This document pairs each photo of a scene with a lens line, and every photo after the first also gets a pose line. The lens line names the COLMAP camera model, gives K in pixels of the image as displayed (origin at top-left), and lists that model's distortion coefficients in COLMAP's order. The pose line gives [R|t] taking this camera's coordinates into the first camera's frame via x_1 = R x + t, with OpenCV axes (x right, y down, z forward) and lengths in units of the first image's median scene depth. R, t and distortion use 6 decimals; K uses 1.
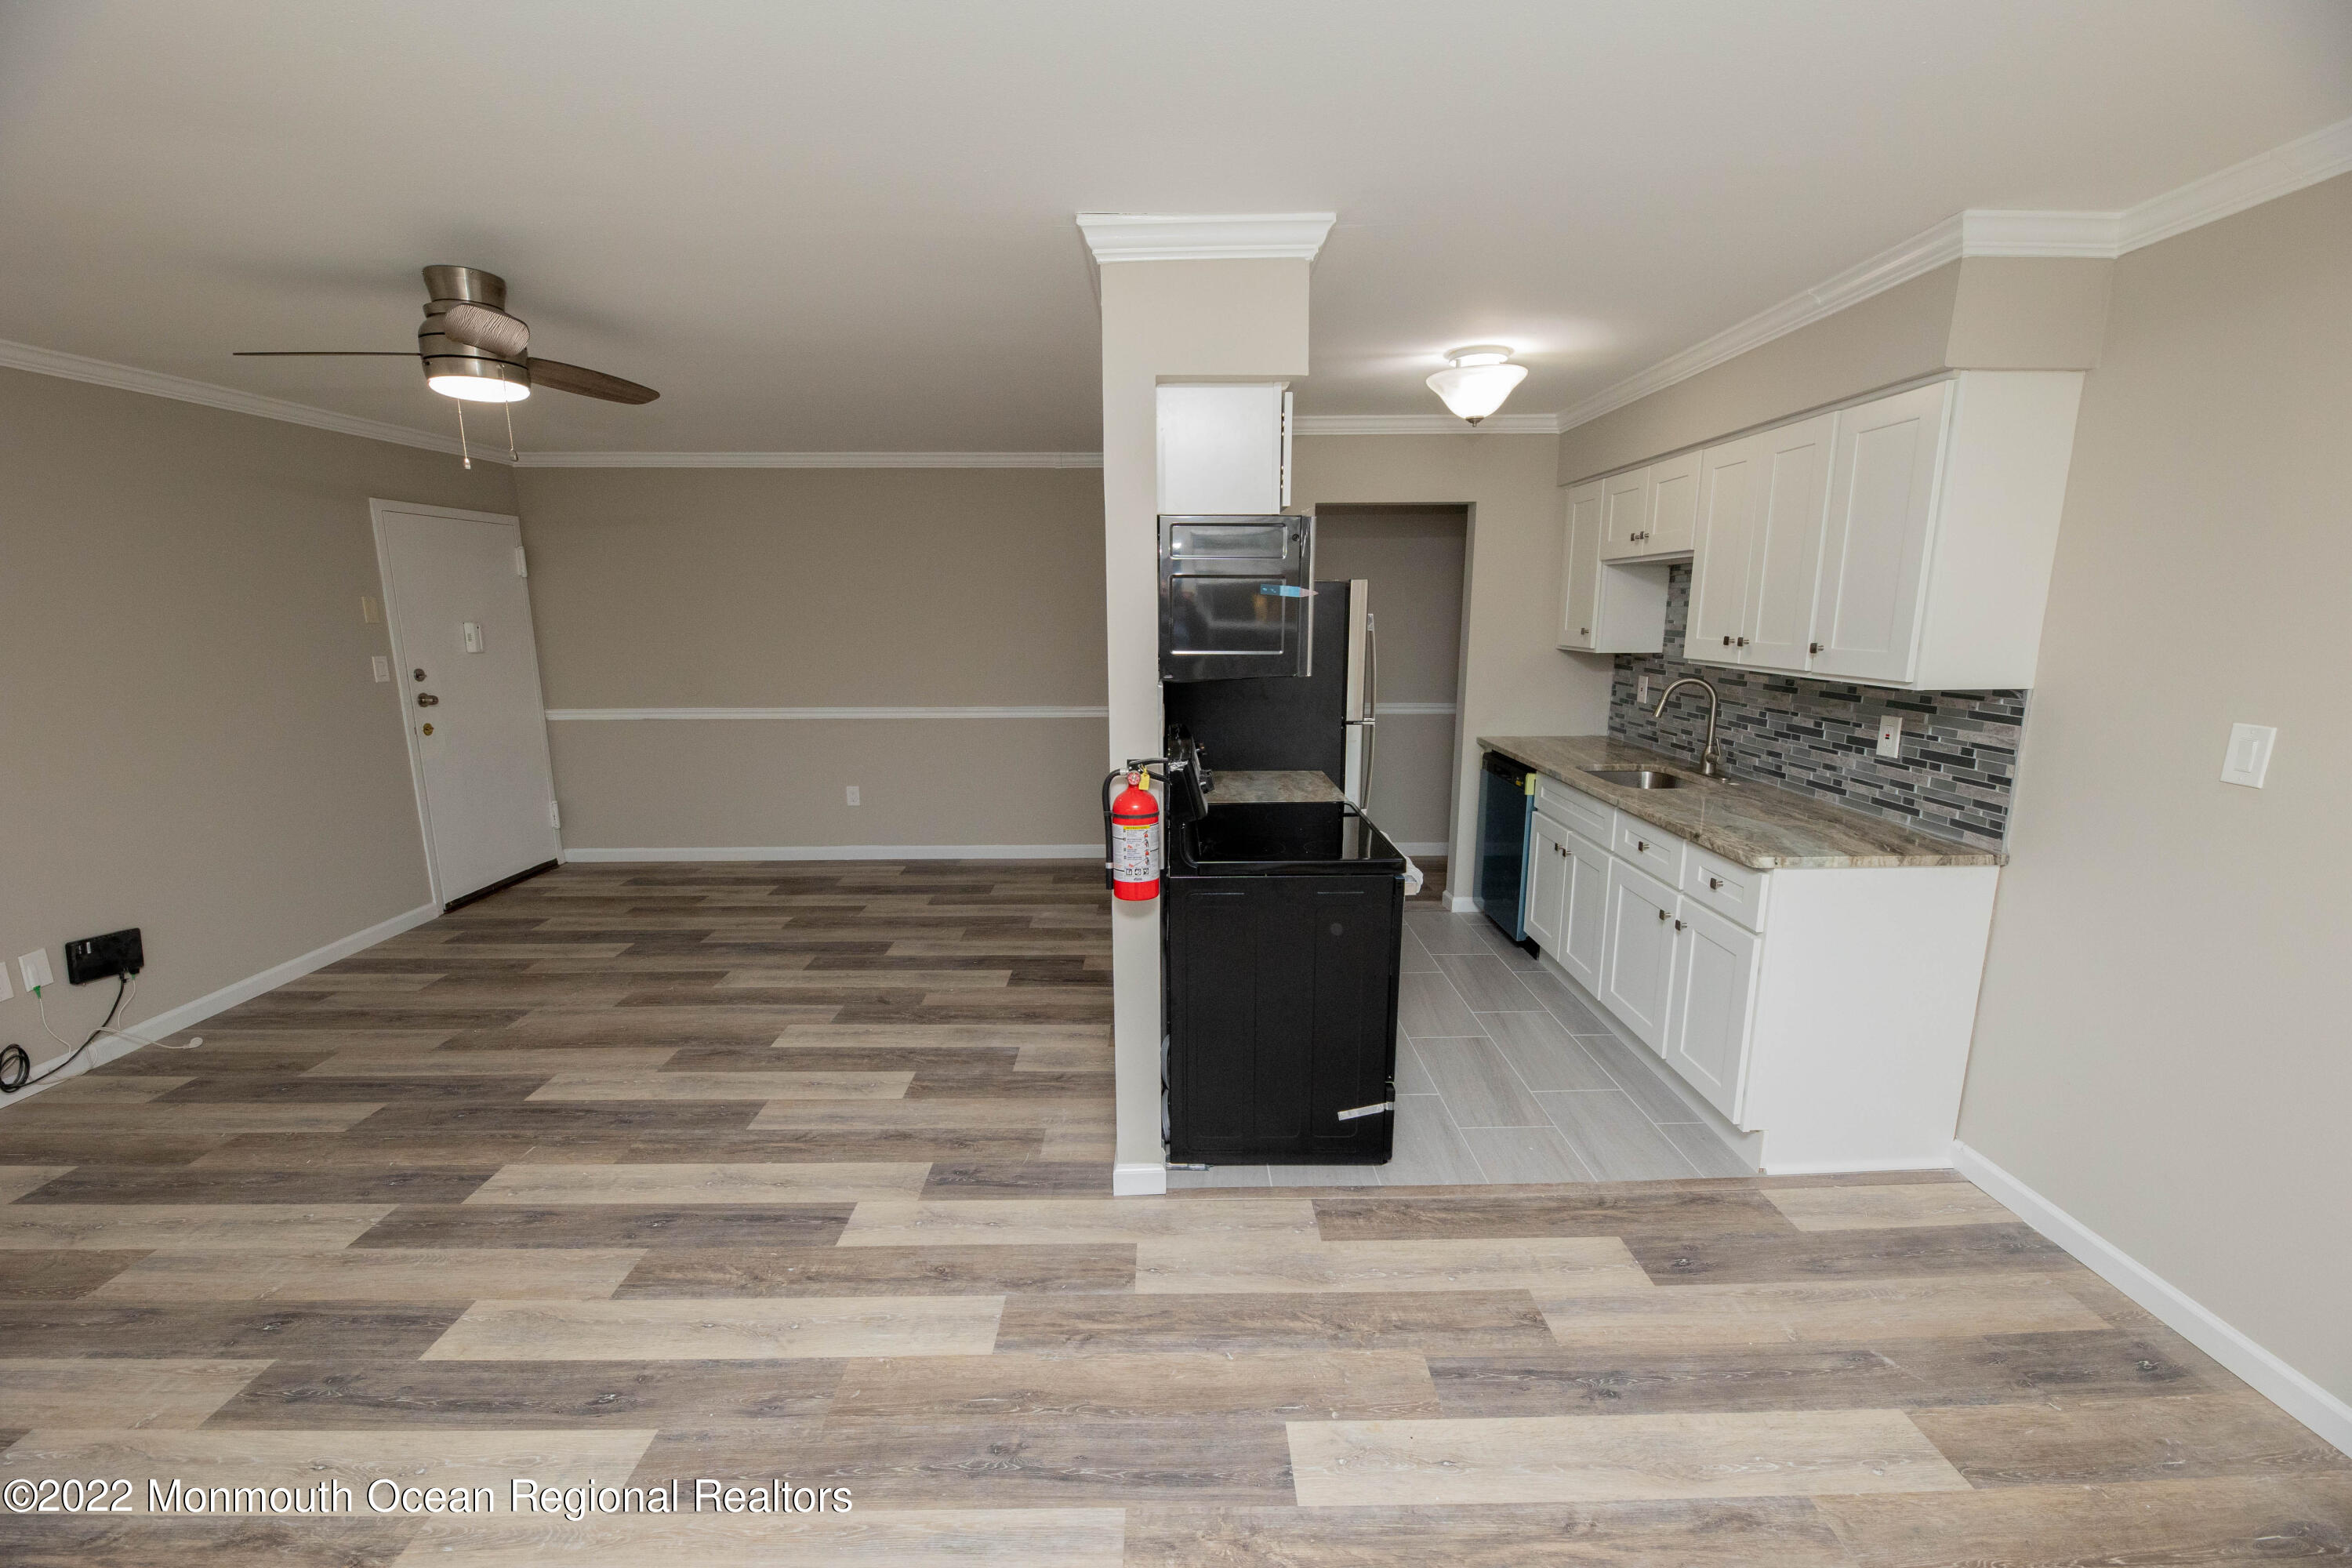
lens RADIAL K [[946.8, 0, 1178.0], [0, 946.8, 788.3], [0, 0, 1]] dist [0.002698, -0.004453]
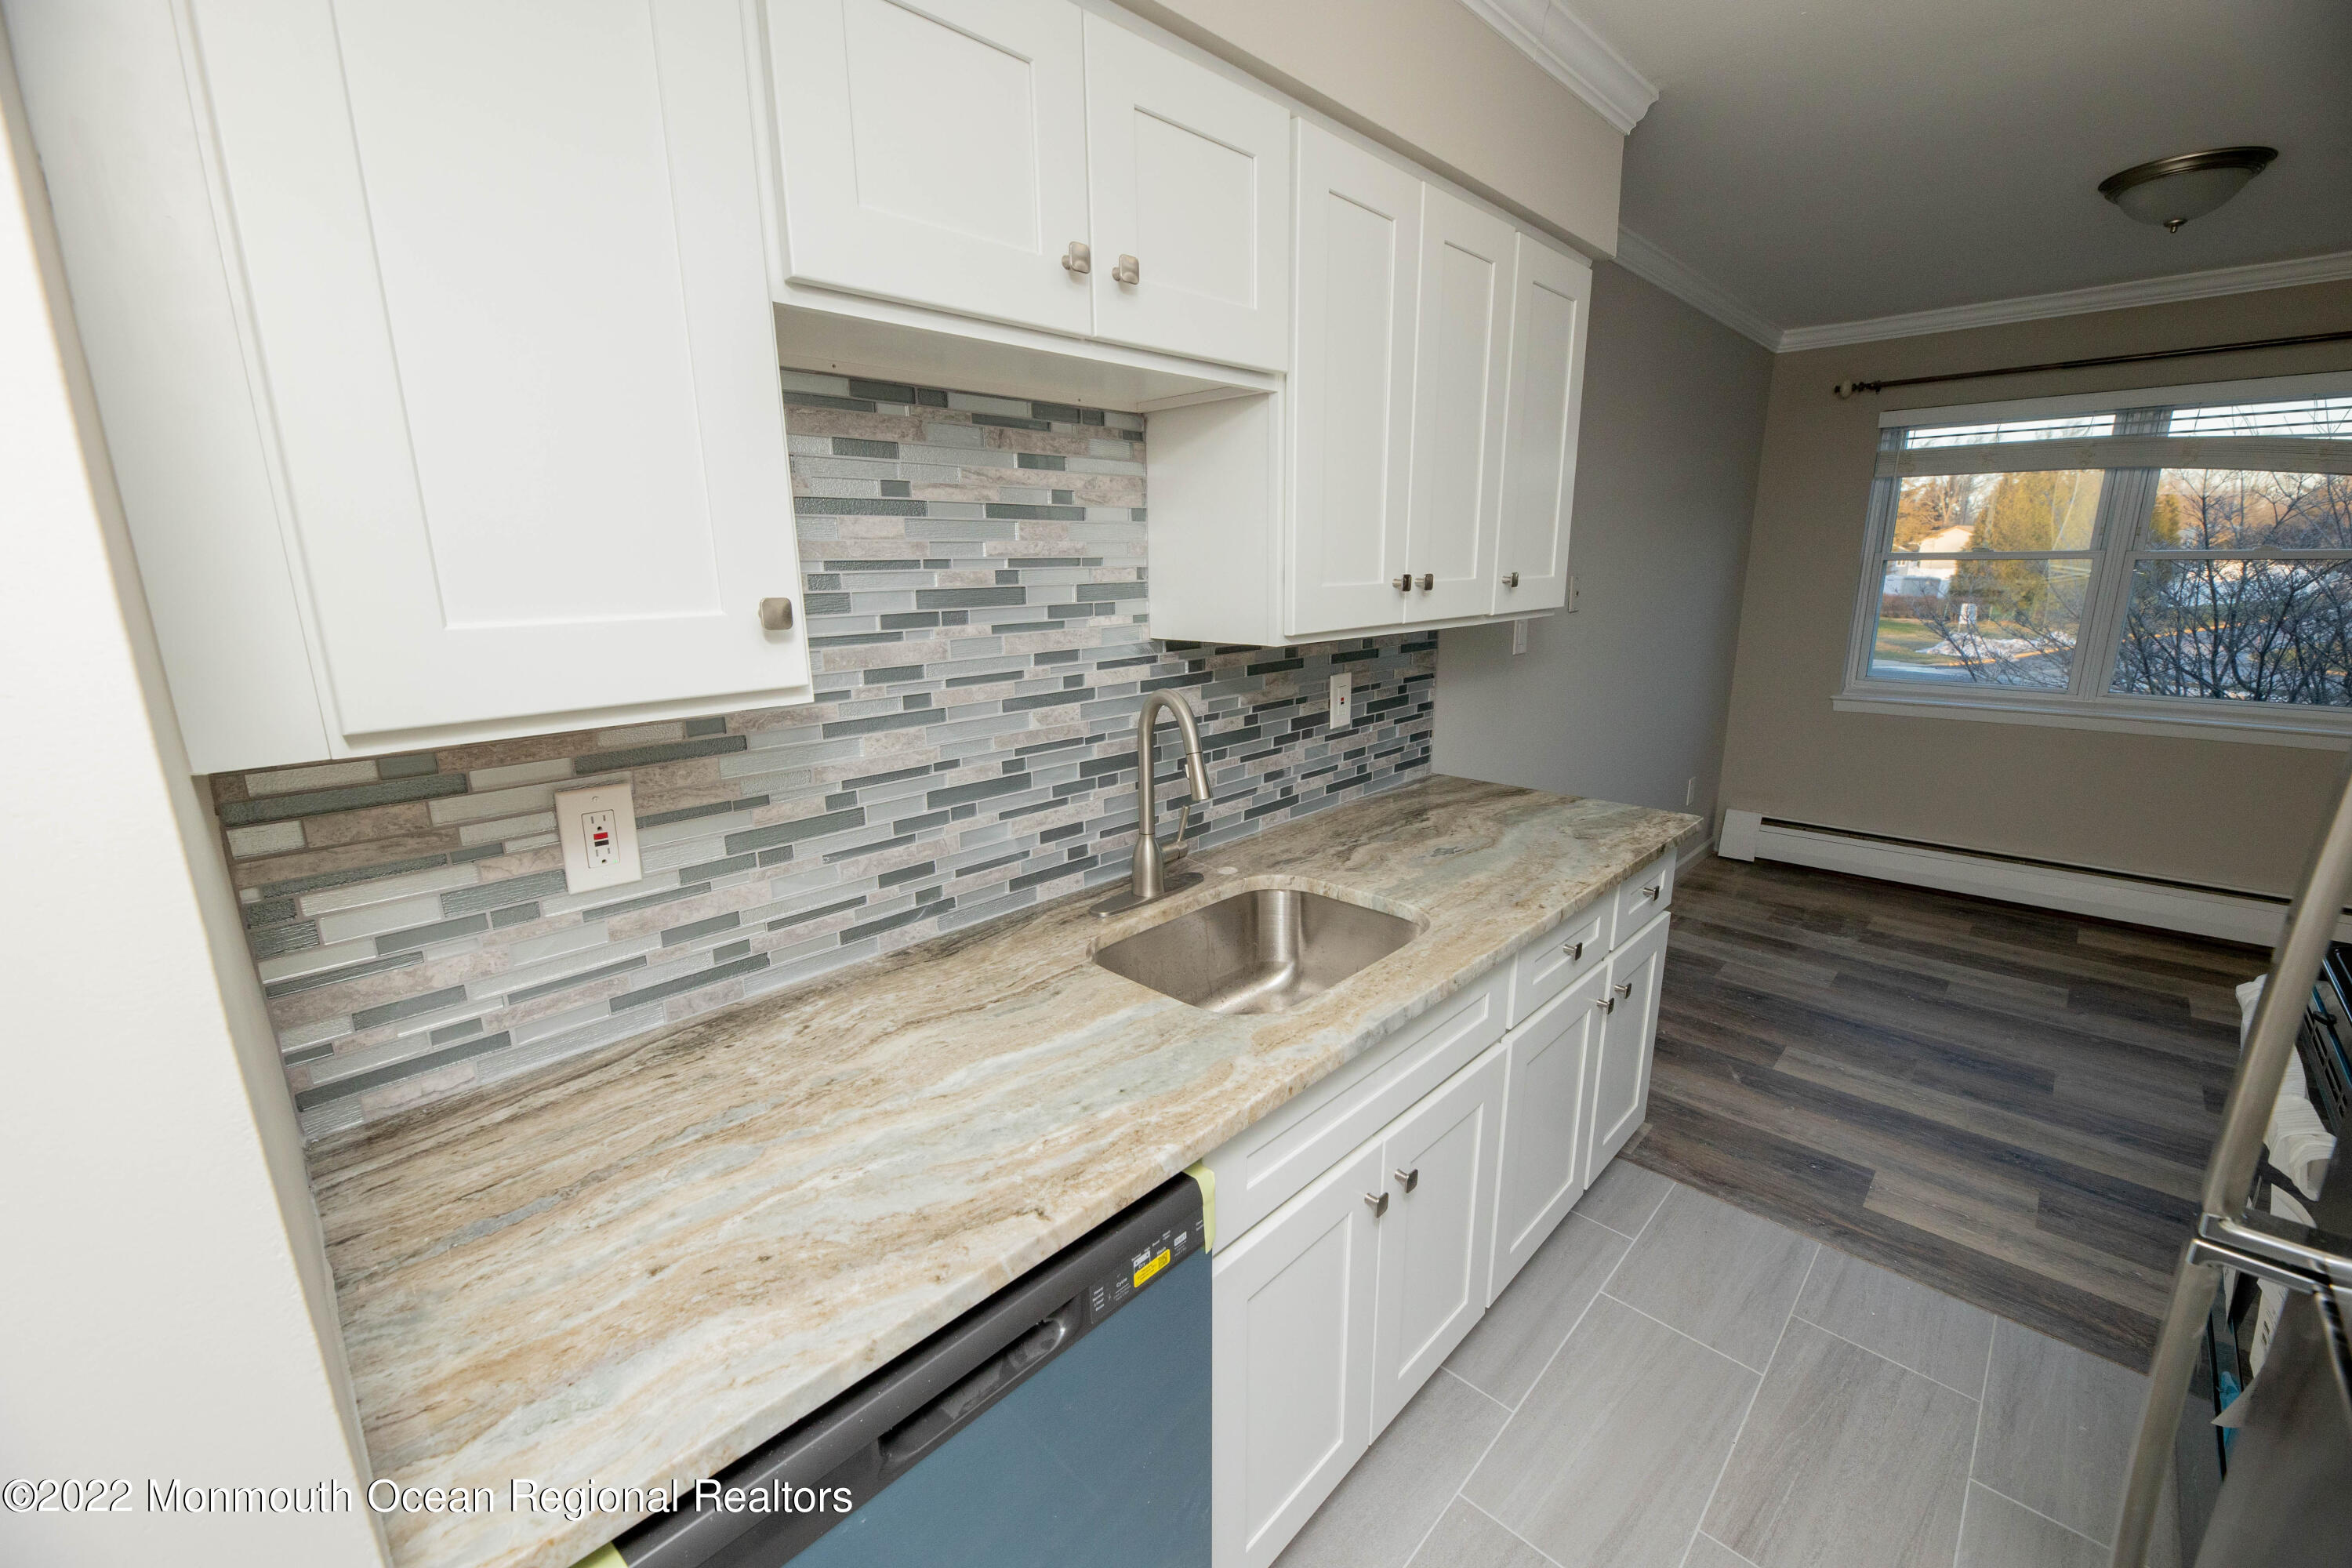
lens RADIAL K [[942.1, 0, 1173.4], [0, 942.1, 790.0], [0, 0, 1]] dist [-0.001254, -0.004775]
pose [[-0.708549, -0.155937, 0.688217, 0.281908], [0.148950, 0.920255, 0.361863, -0.253706], [-0.689762, 0.358908, -0.628819, 1.431532]]
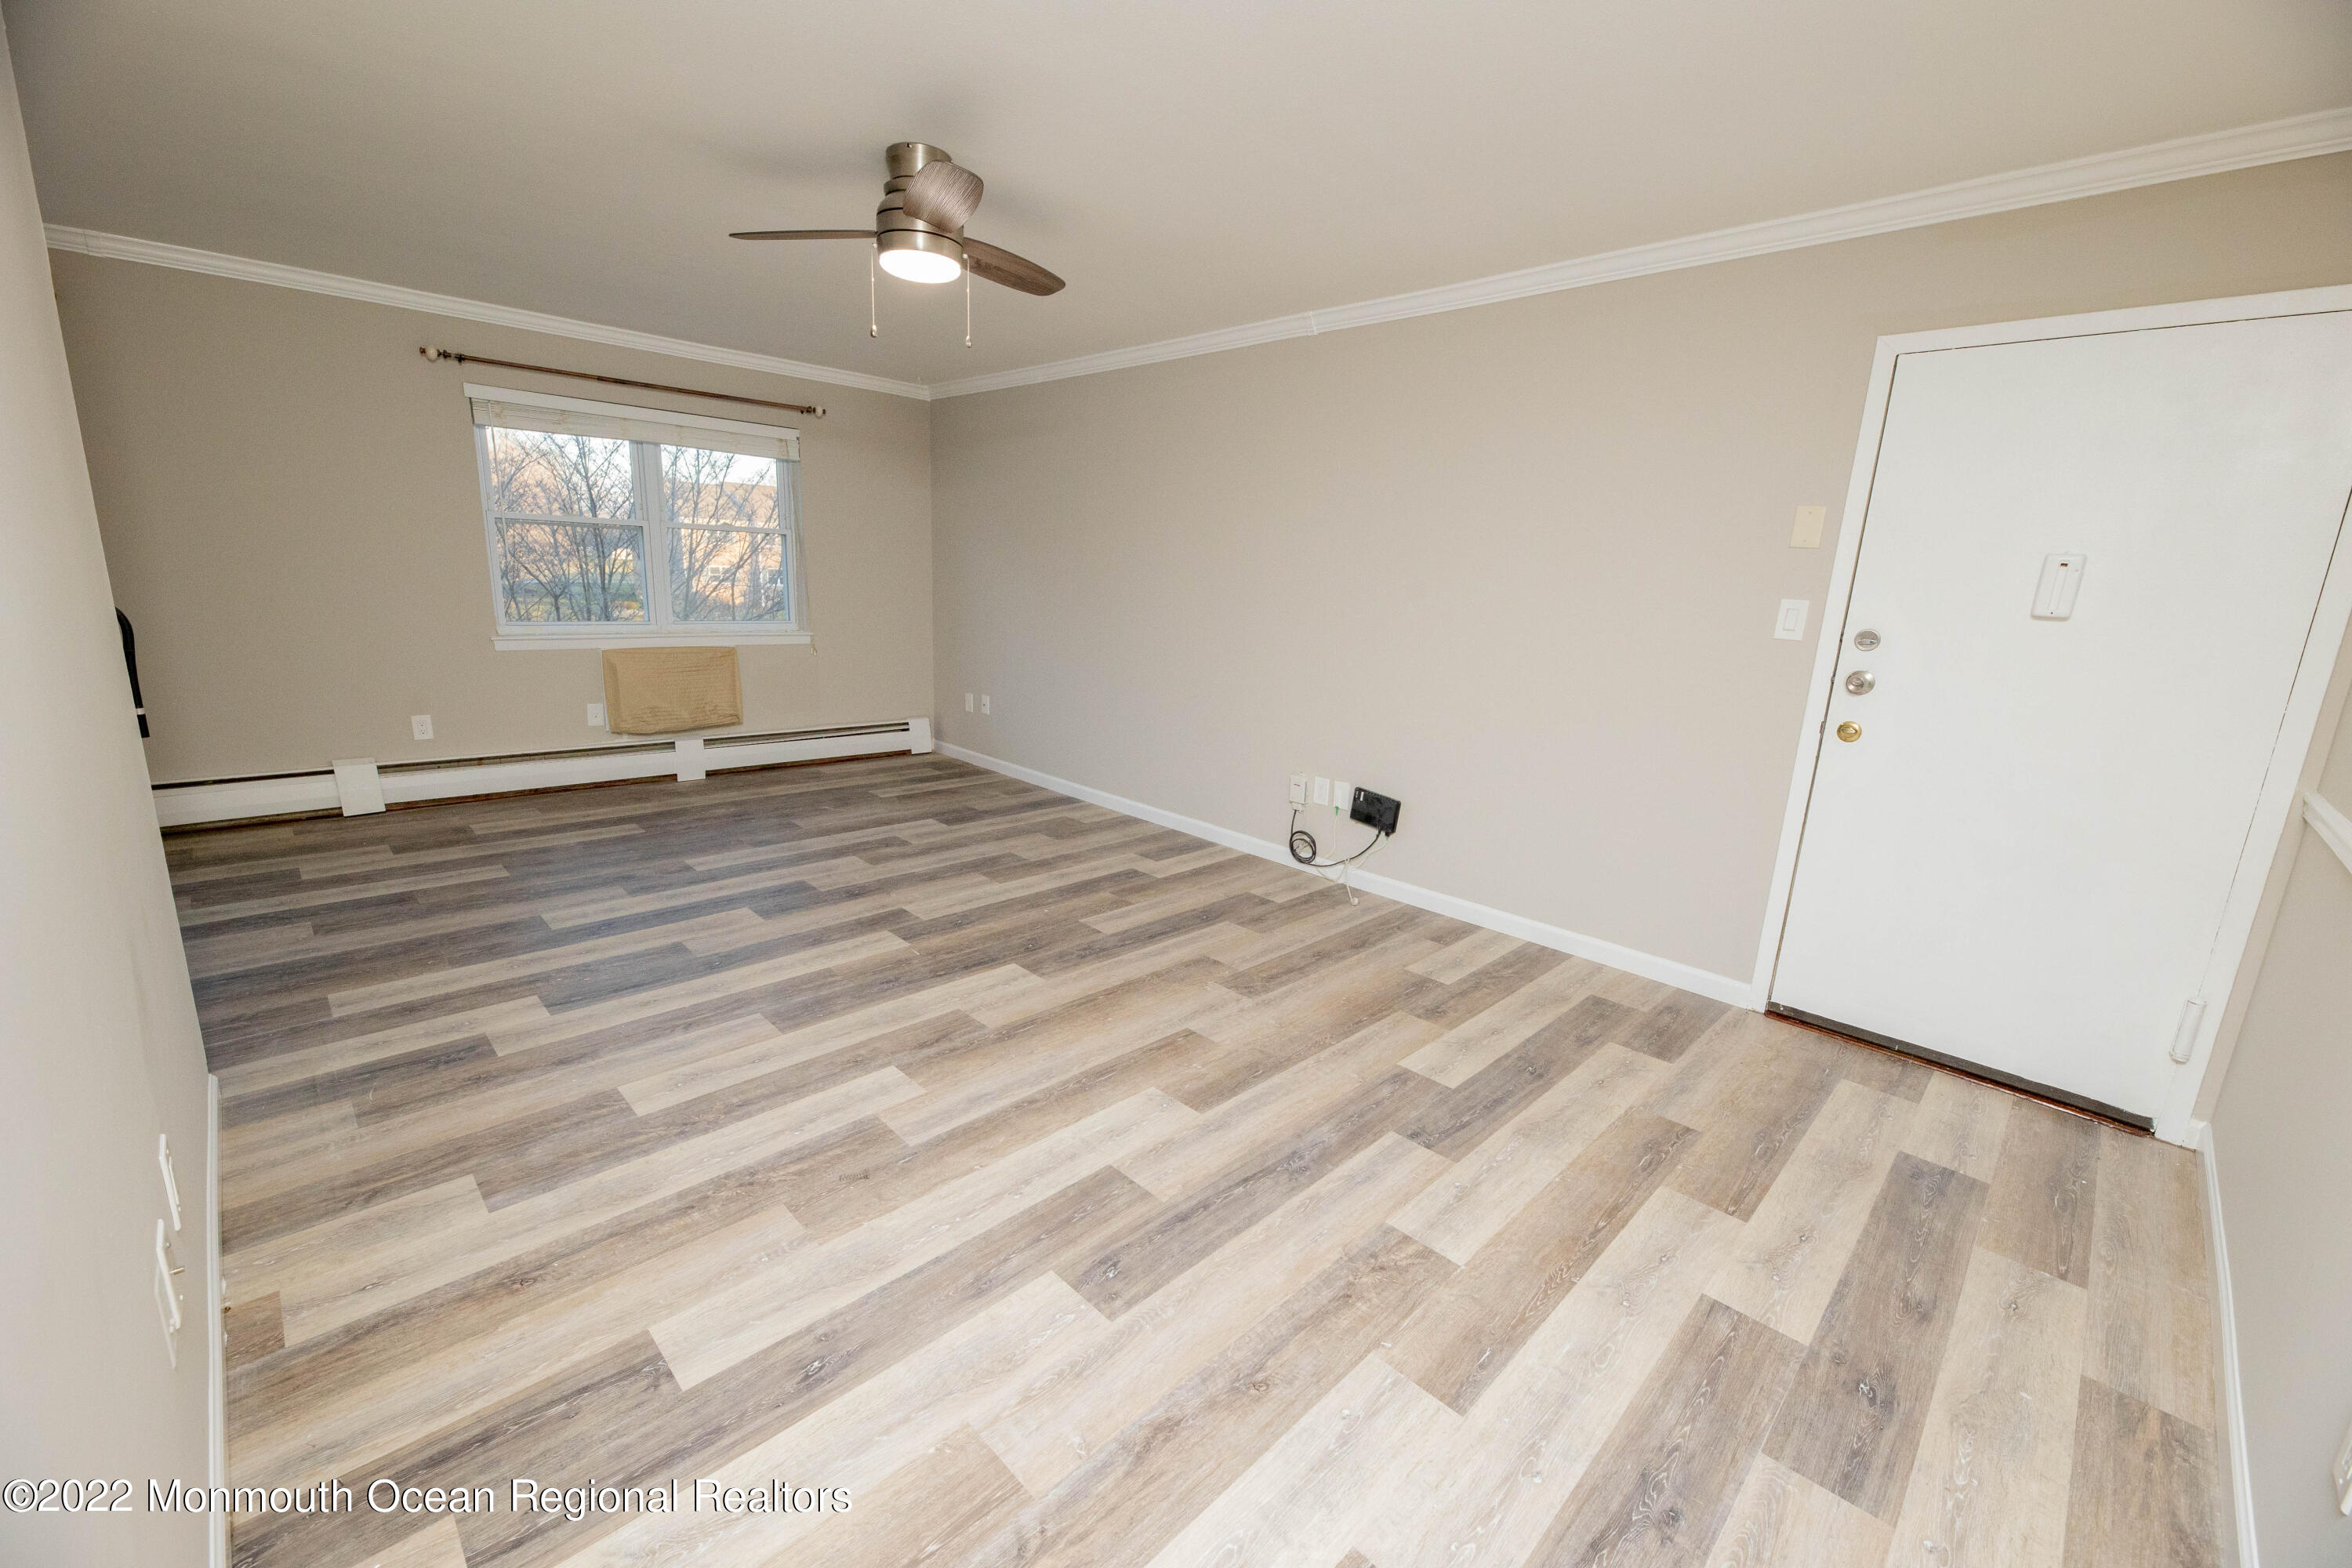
lens RADIAL K [[946.8, 0, 1178.0], [0, 946.8, 788.3], [0, 0, 1]] dist [0.002698, -0.004453]
pose [[-0.719147, 0.127560, -0.683049, -0.117633], [-0.174805, 0.918179, 0.355515, -0.251100], [0.672510, 0.375068, -0.638008, 1.664036]]
